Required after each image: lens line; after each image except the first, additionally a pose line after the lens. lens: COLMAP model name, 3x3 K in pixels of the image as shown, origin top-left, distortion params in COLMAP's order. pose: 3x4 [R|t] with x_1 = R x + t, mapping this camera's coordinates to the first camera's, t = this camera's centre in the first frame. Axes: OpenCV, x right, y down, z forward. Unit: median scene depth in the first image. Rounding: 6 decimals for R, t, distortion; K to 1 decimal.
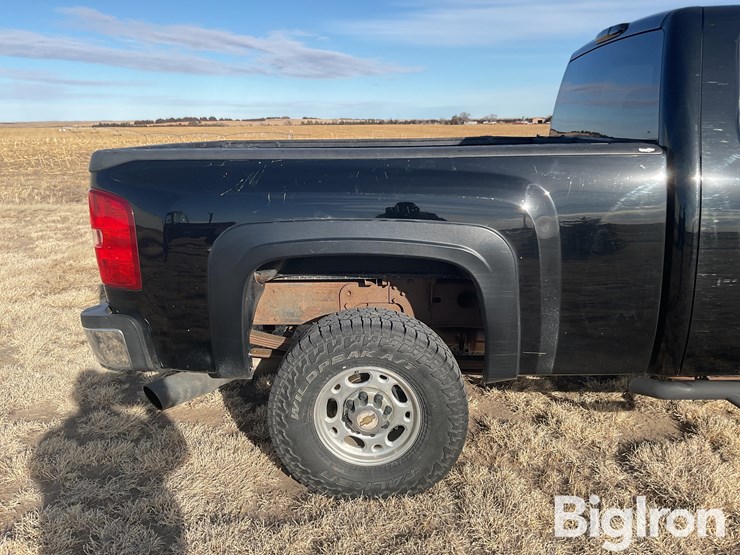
lens RADIAL K [[599.9, 0, 366.6], [0, 599.9, 273.8], [0, 0, 1]] dist [0.085551, -0.163617]
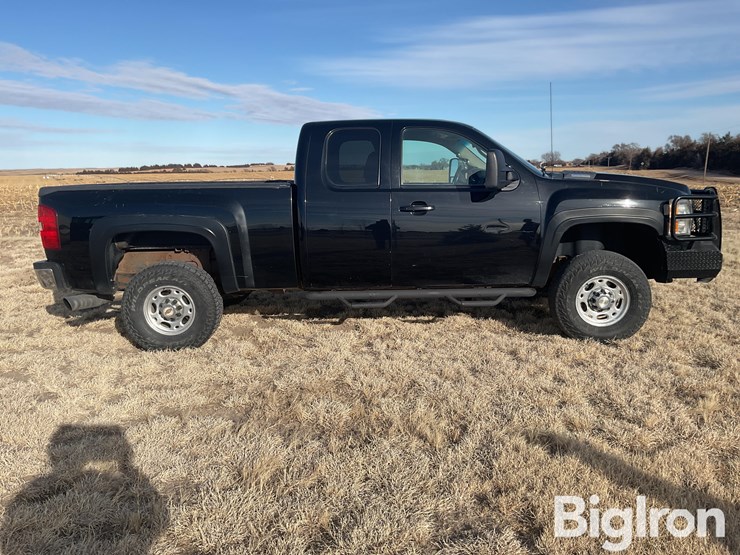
lens RADIAL K [[604.6, 0, 367.0], [0, 604.6, 277.8], [0, 0, 1]] dist [0.039797, -0.094266]
pose [[0.999626, -0.010161, 0.025393, 0.186090], [0.011816, 0.997756, -0.065898, 0.078999], [-0.024666, 0.066174, 0.997503, -0.331265]]
